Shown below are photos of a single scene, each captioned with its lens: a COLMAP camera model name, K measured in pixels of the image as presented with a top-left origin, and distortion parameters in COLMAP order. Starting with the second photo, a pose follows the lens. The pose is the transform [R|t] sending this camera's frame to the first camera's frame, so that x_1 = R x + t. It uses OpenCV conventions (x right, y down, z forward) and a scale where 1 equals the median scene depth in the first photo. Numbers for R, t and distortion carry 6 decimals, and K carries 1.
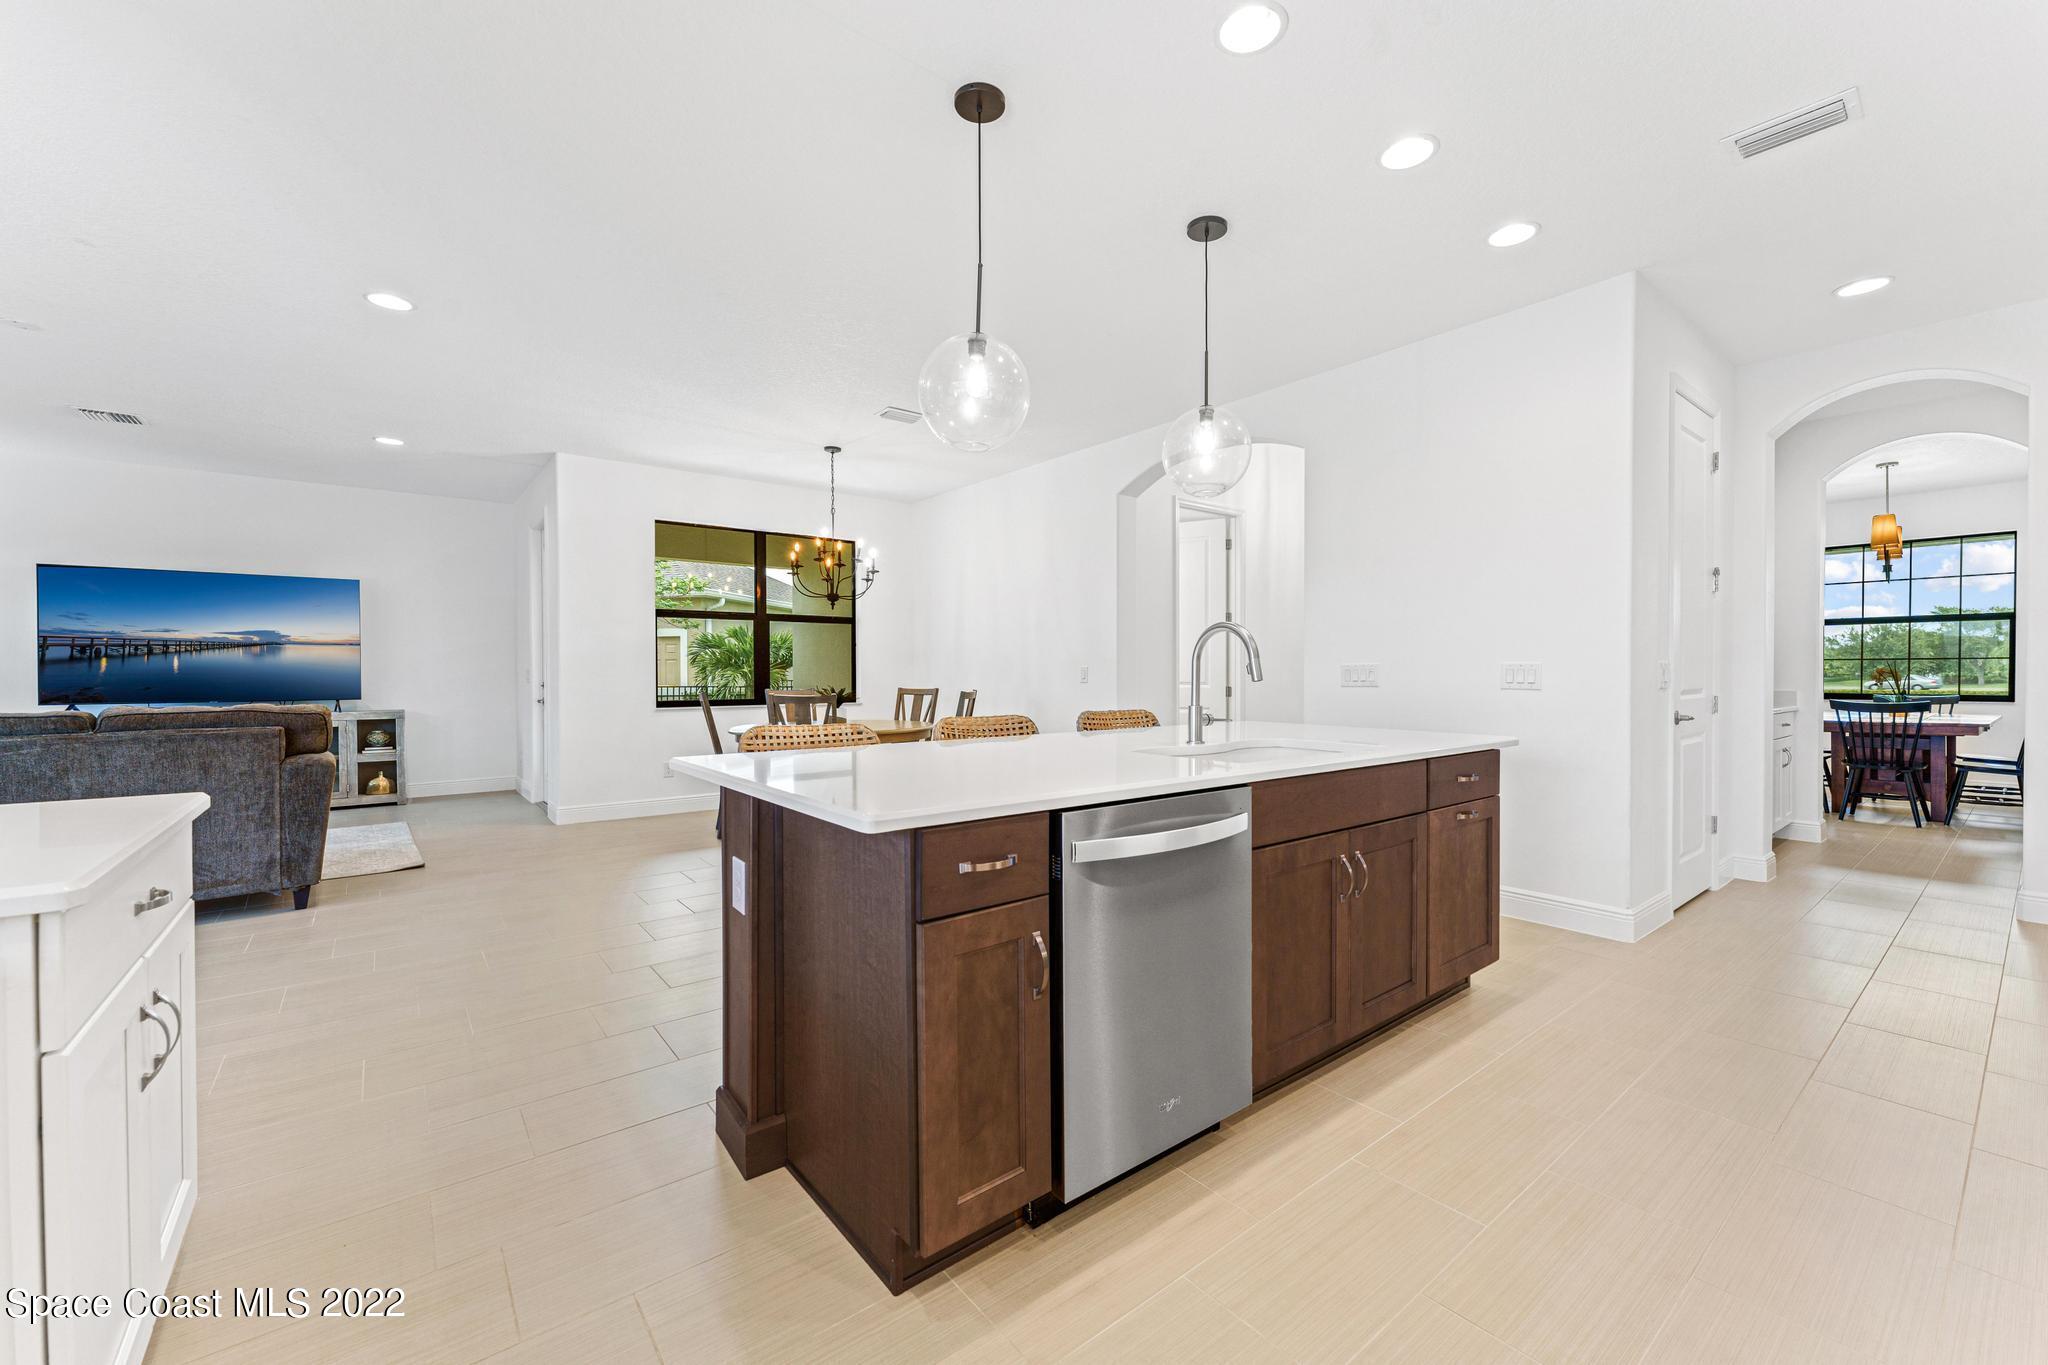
lens RADIAL K [[810.0, 0, 1027.4], [0, 810.0, 680.5], [0, 0, 1]] dist [0.001298, 0.000128]
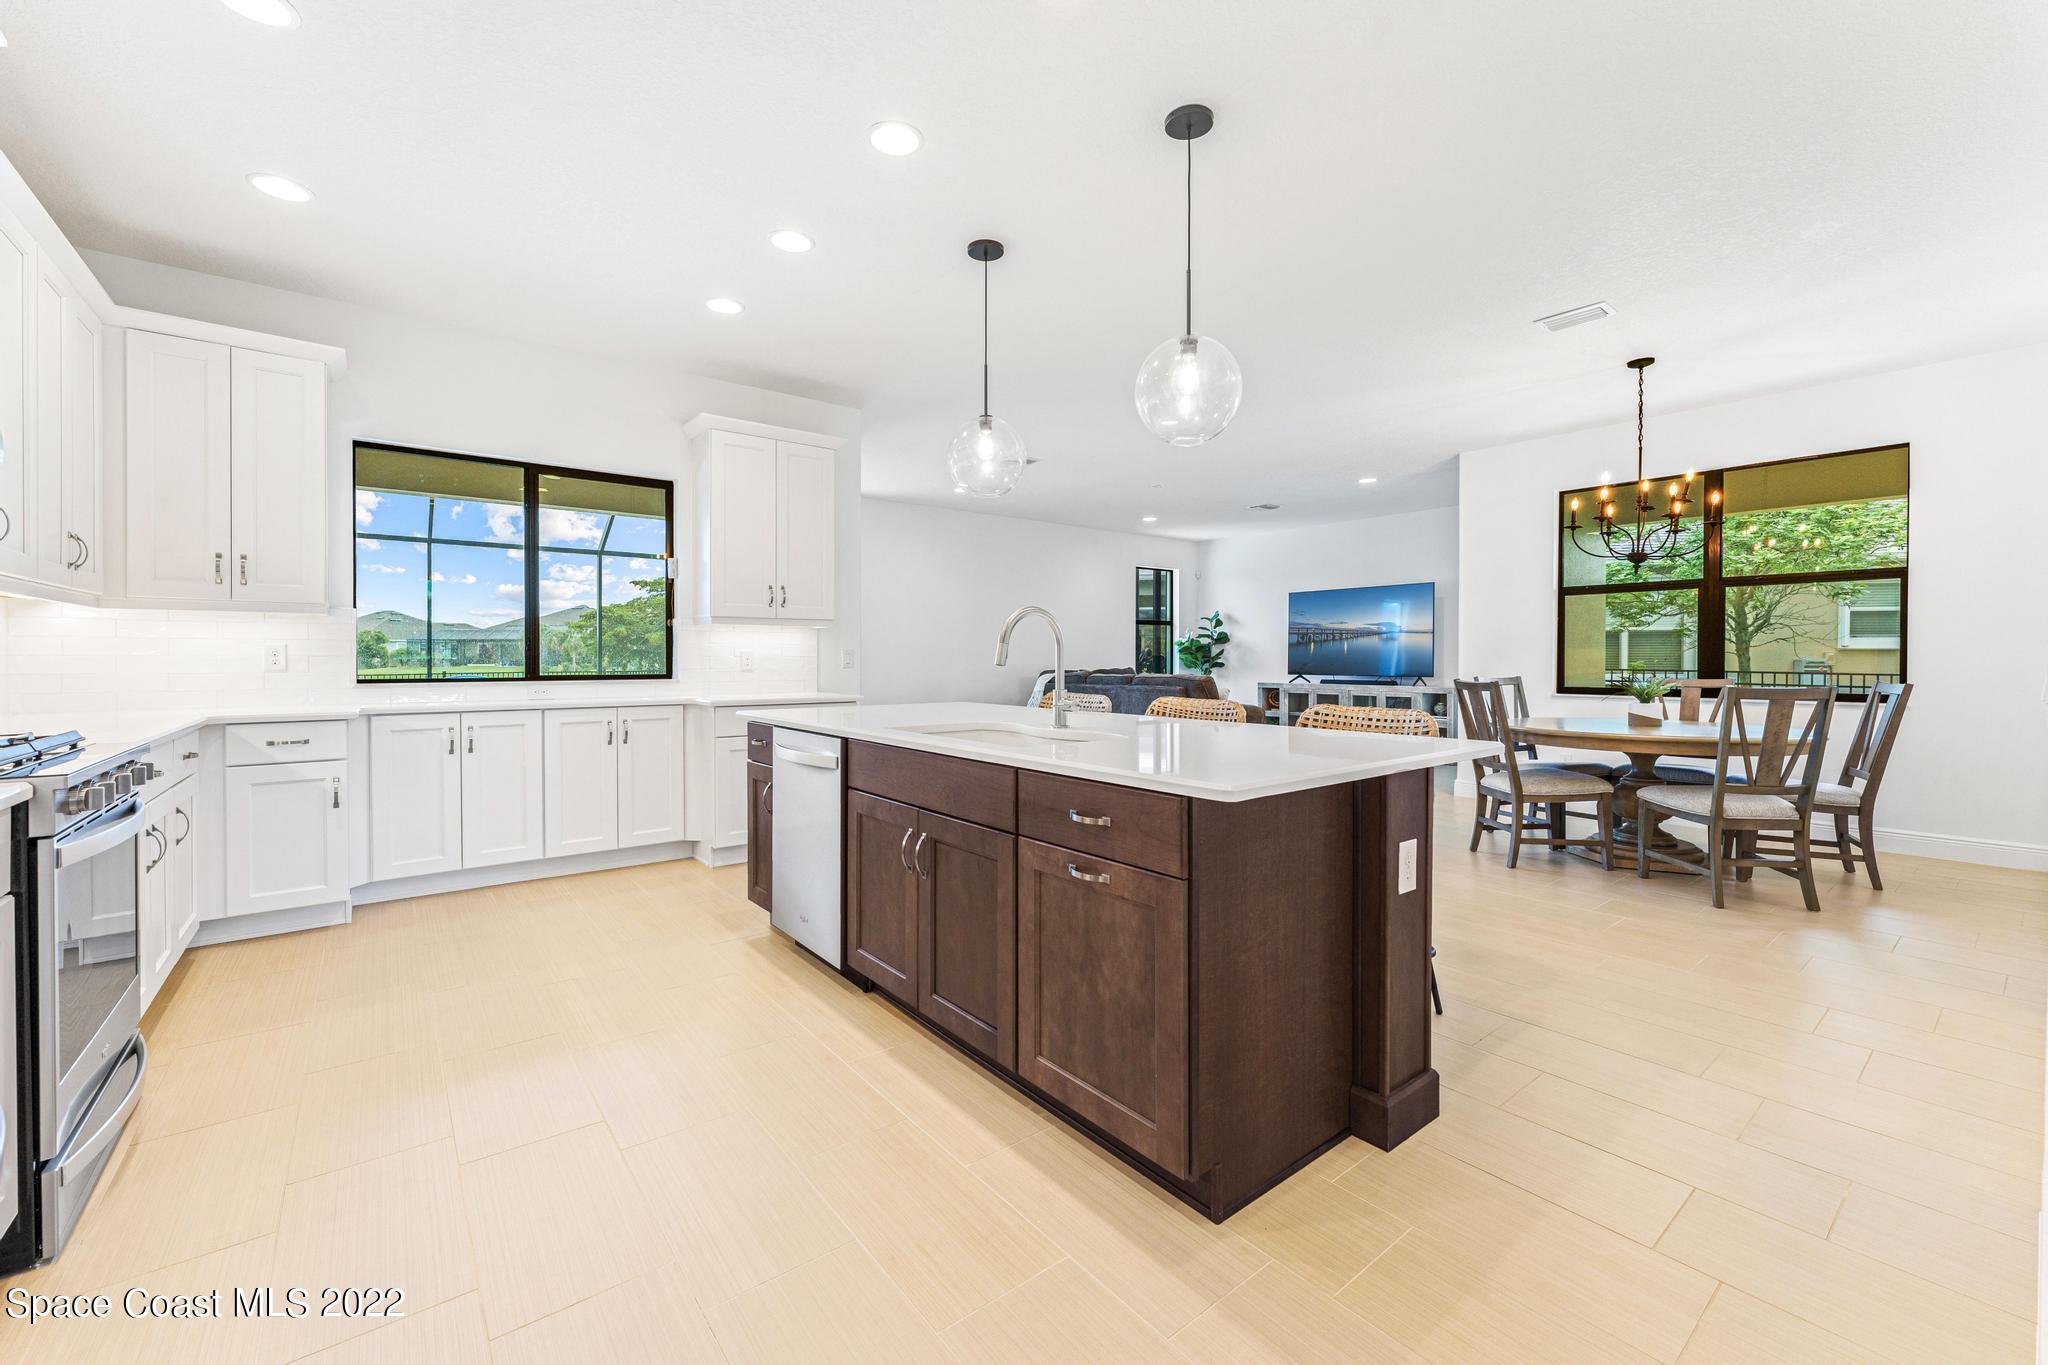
lens RADIAL K [[829.7, 0, 1018.7], [0, 829.7, 663.7], [0, 0, 1]] dist [0.001696, -0.000200]
pose [[-0.006500, 0.010768, -0.999921, 0.574588], [-0.010345, 0.999888, 0.010835, -0.005824], [0.999925, 0.010415, -0.006387, 0.446686]]
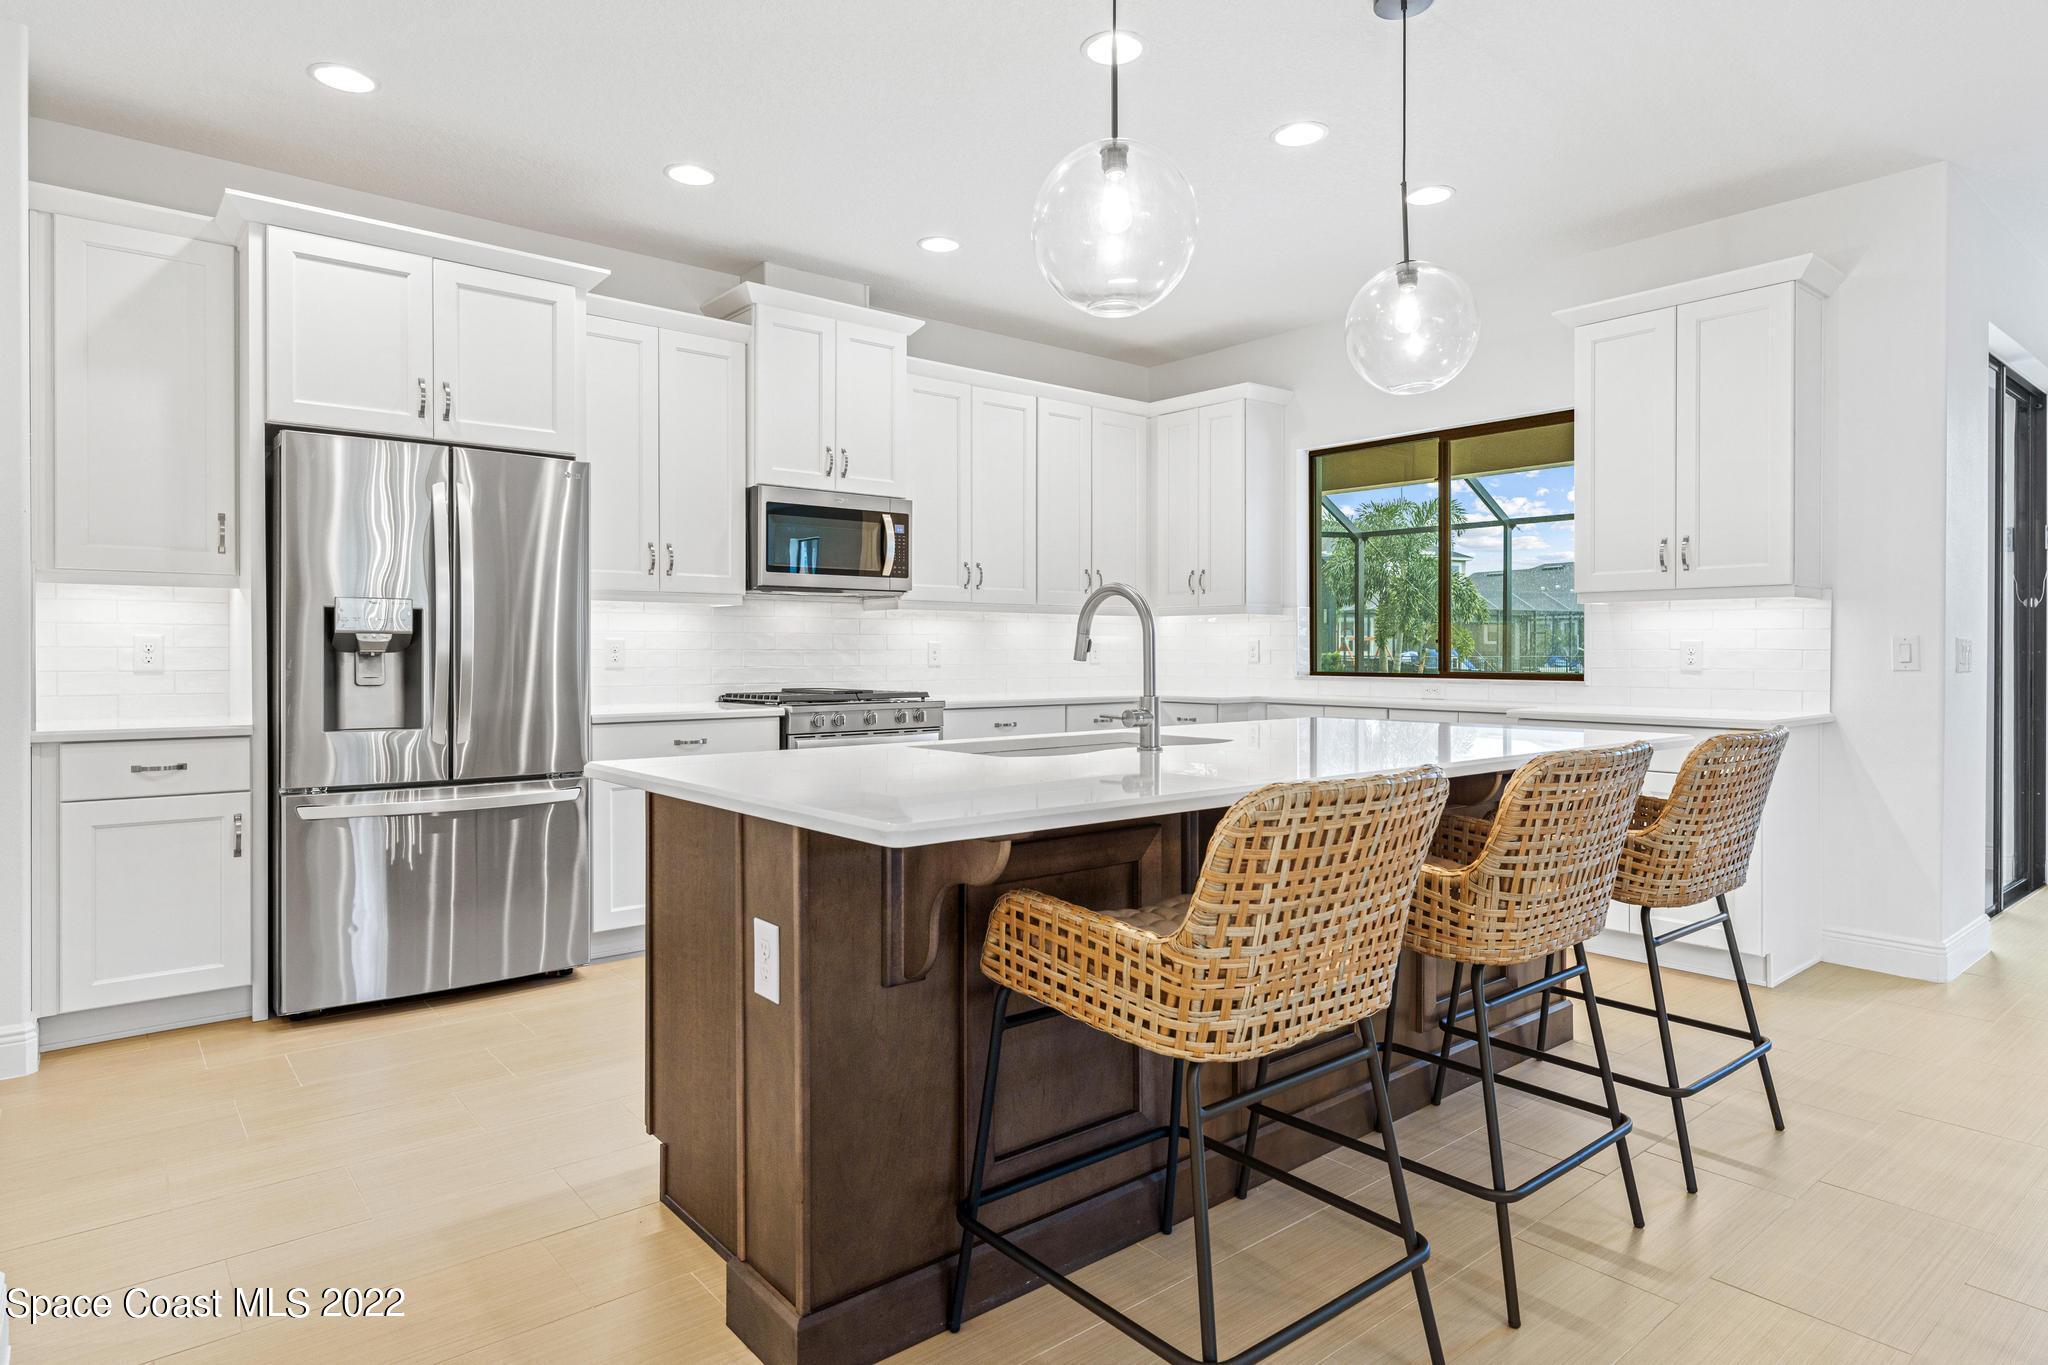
lens RADIAL K [[1145.6, 0, 1015.8], [0, 1145.6, 656.5], [0, 0, 1]] dist [0.001506, 0.000495]
pose [[-0.999819, 0.001763, -0.018943, 0.159950], [0.001484, 0.999891, 0.014724, -0.008544], [0.018967, 0.014693, -0.999712, 0.932834]]
